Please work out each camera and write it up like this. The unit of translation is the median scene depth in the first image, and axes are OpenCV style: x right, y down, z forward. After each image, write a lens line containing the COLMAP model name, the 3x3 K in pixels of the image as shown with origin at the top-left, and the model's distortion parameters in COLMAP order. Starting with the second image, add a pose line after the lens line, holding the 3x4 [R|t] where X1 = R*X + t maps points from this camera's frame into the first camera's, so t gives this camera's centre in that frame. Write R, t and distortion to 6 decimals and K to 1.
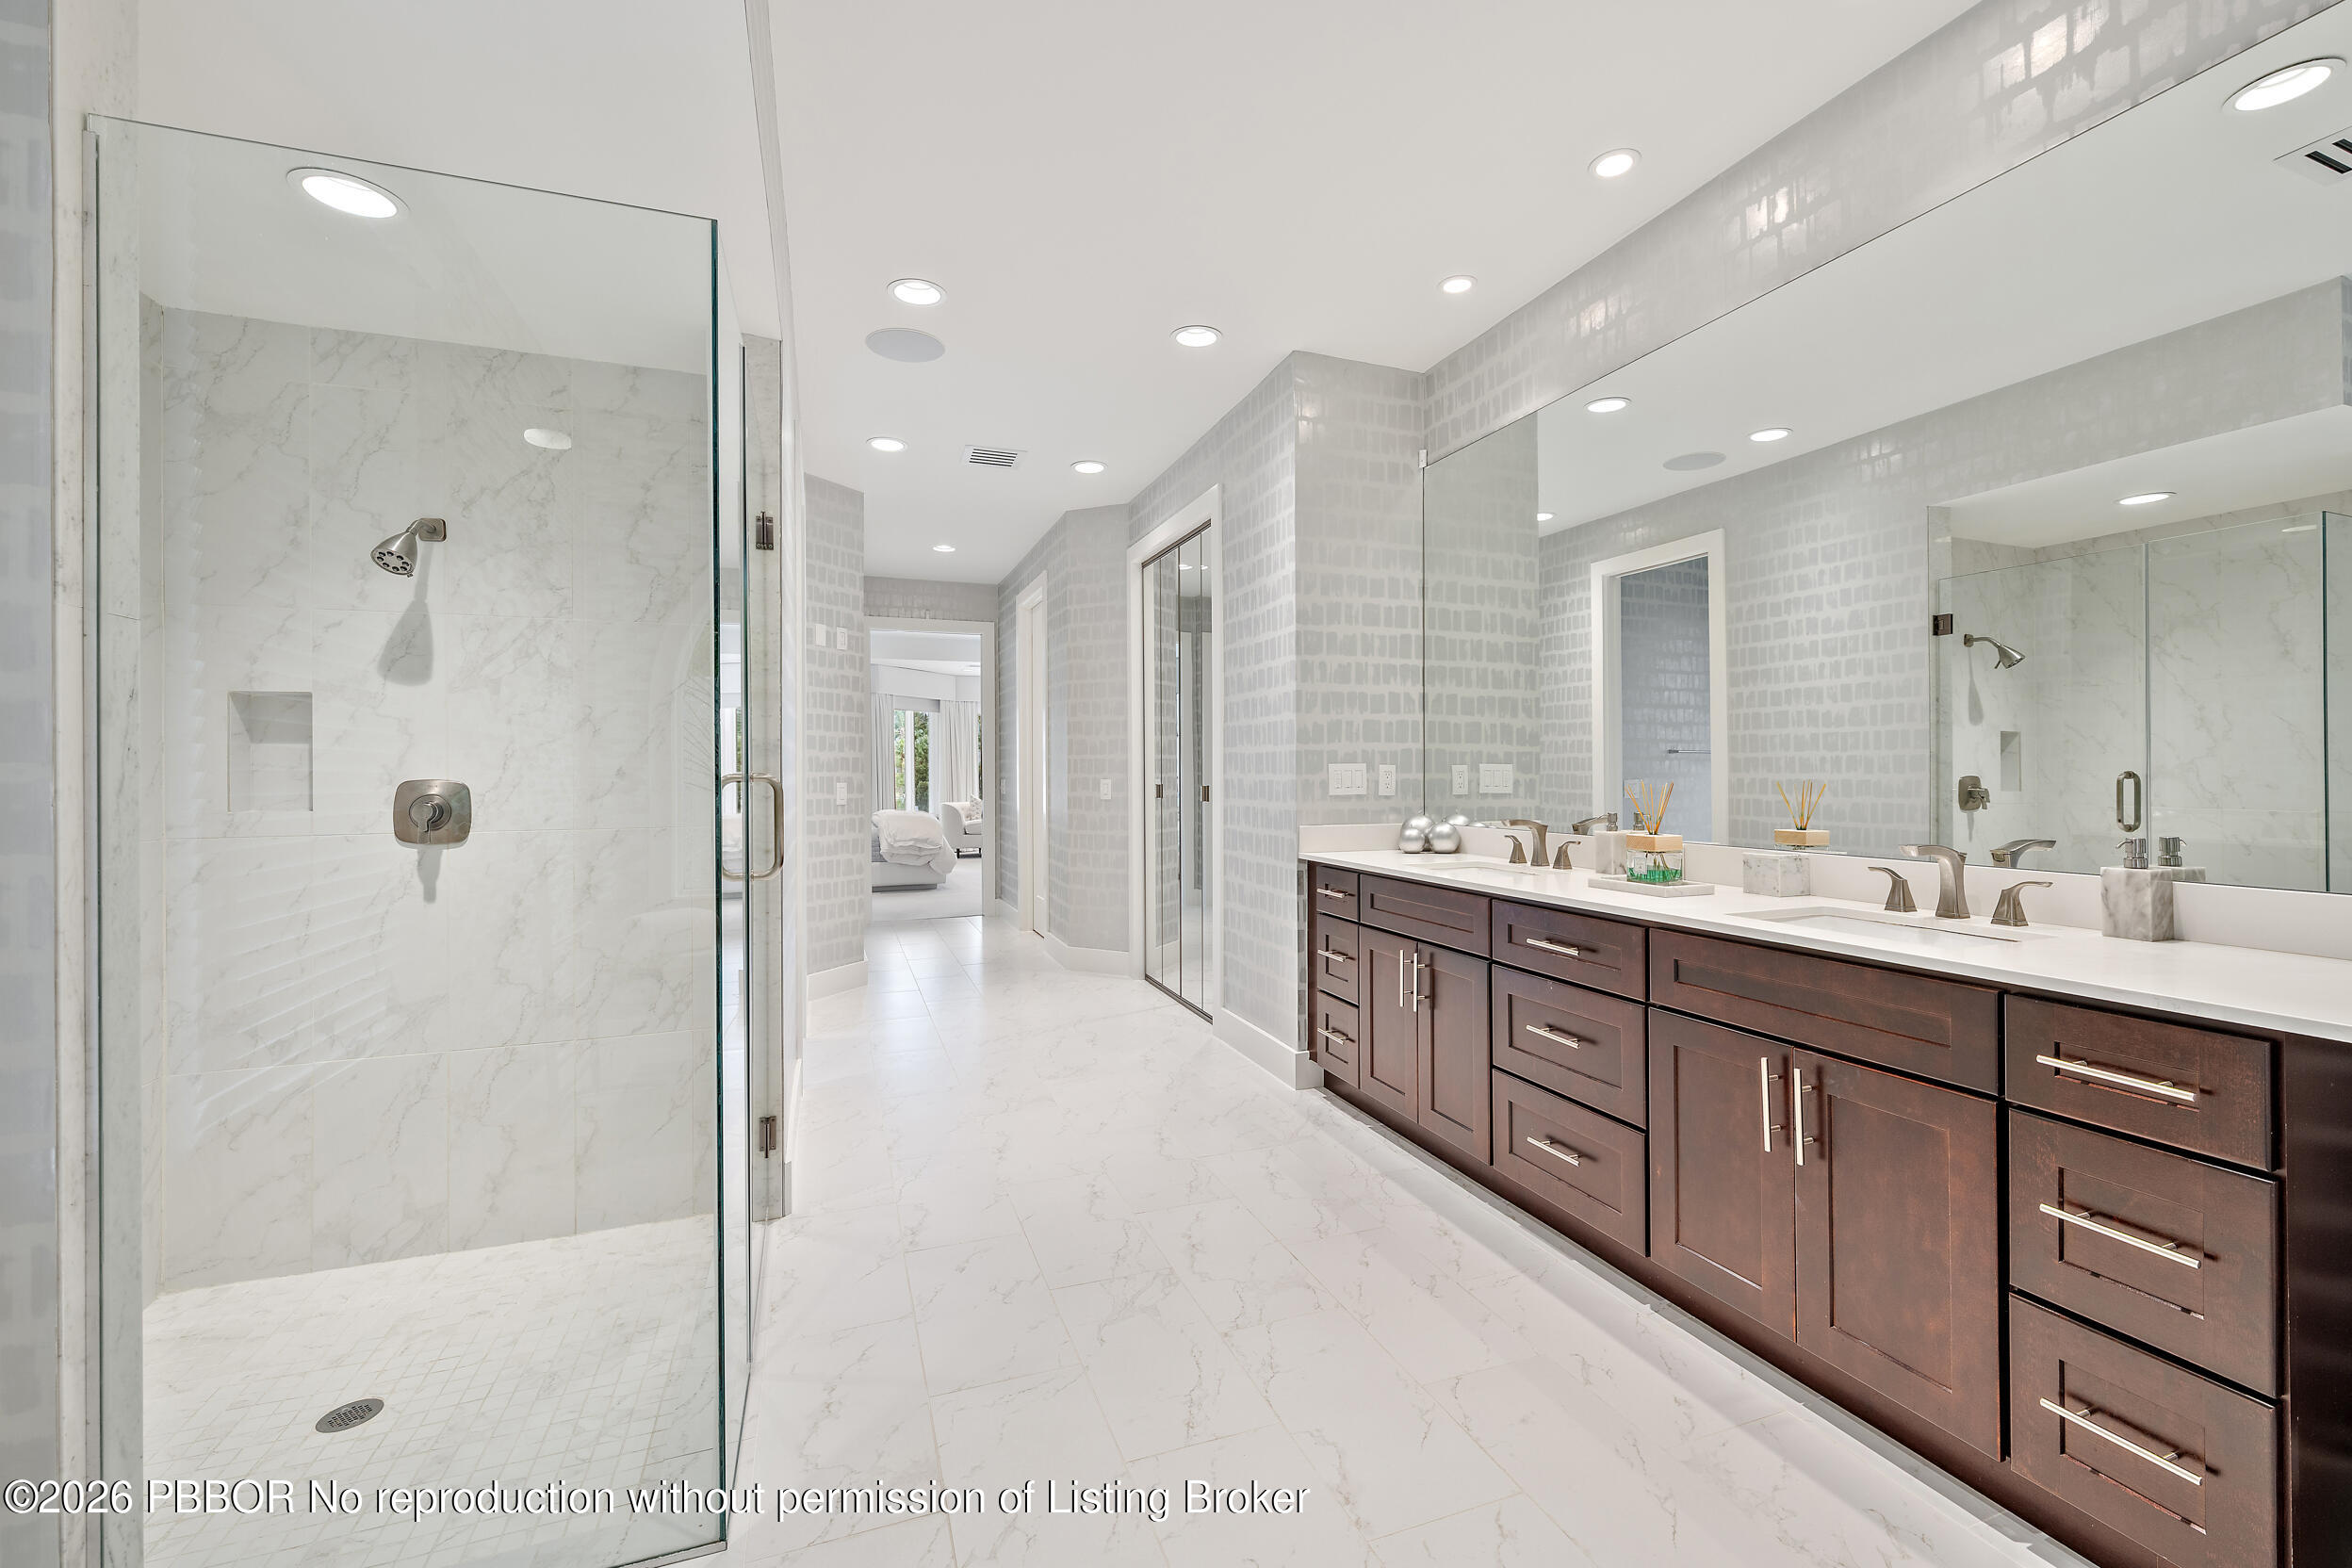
lens RADIAL K [[988.9, 0, 1190.0], [0, 988.9, 779.8], [0, 0, 1]] dist [0.000639, 0.000069]
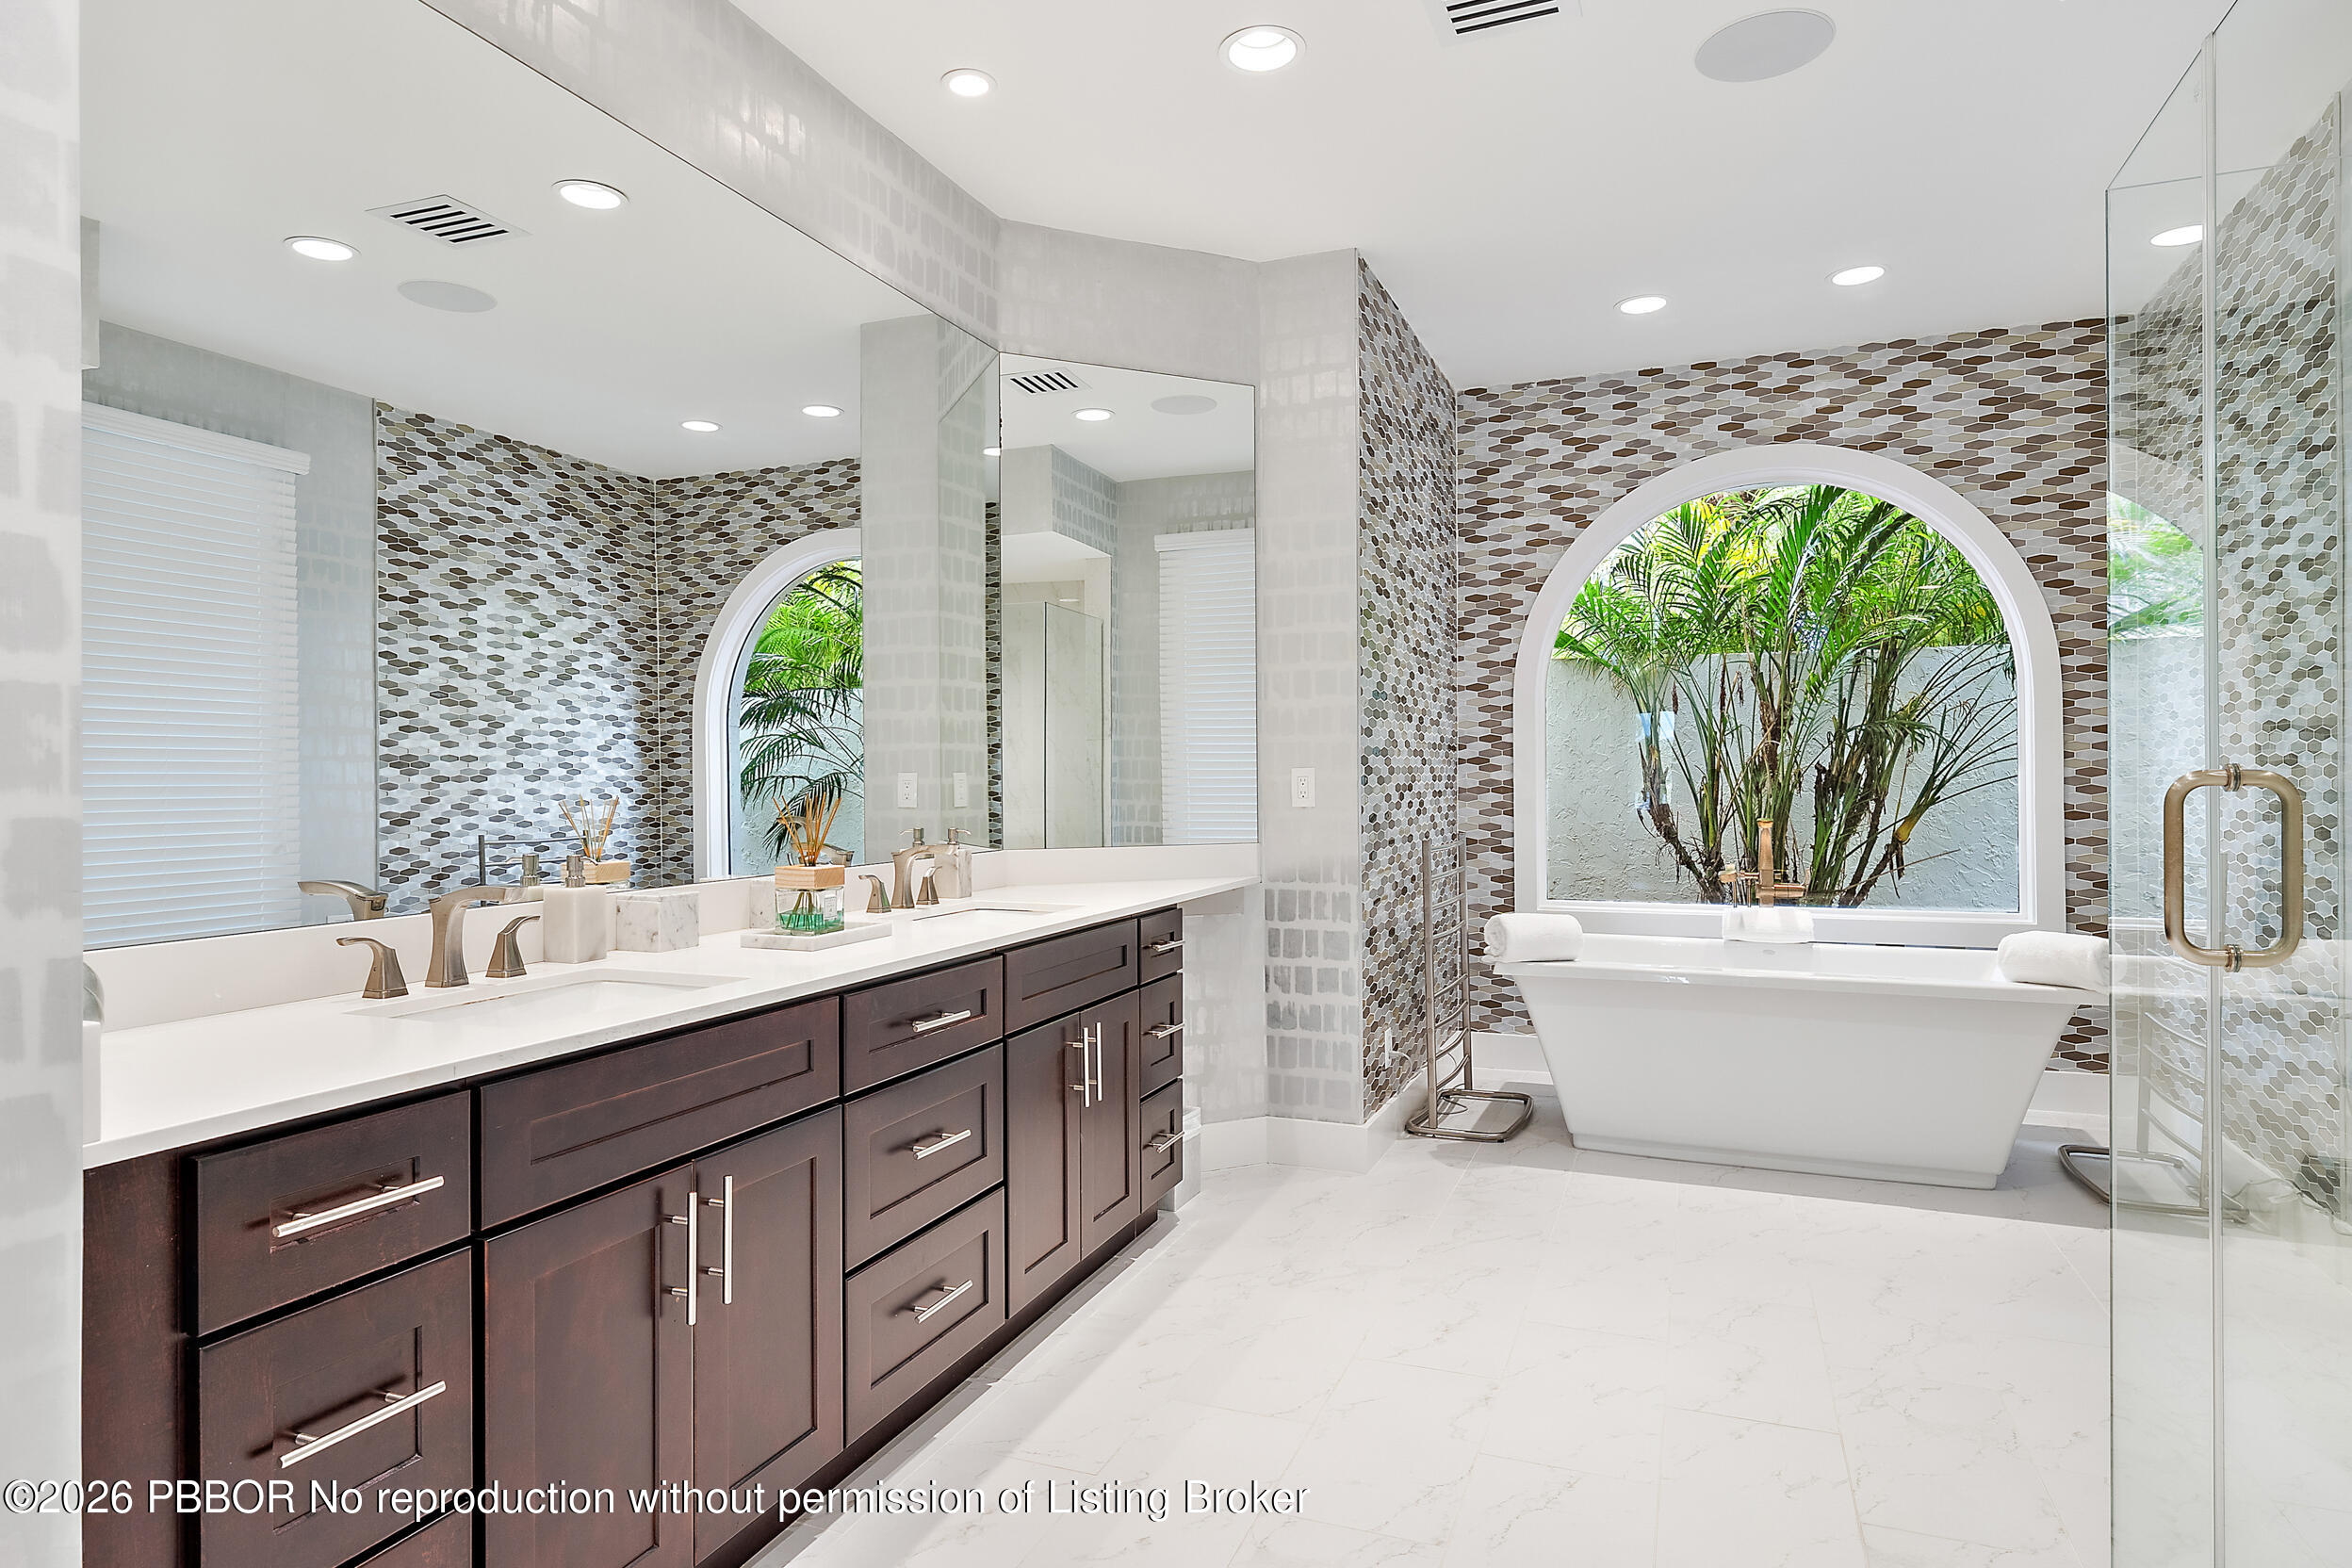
lens RADIAL K [[1304.5, 0, 1183.5], [0, 1304.5, 776.4], [0, 0, 1]] dist [0.000191, 0.000435]
pose [[-0.743654, 0.005207, 0.668545, -0.416141], [0.007149, 0.999974, 0.000164, -0.011783], [-0.668527, 0.004902, -0.743672, 1.617673]]
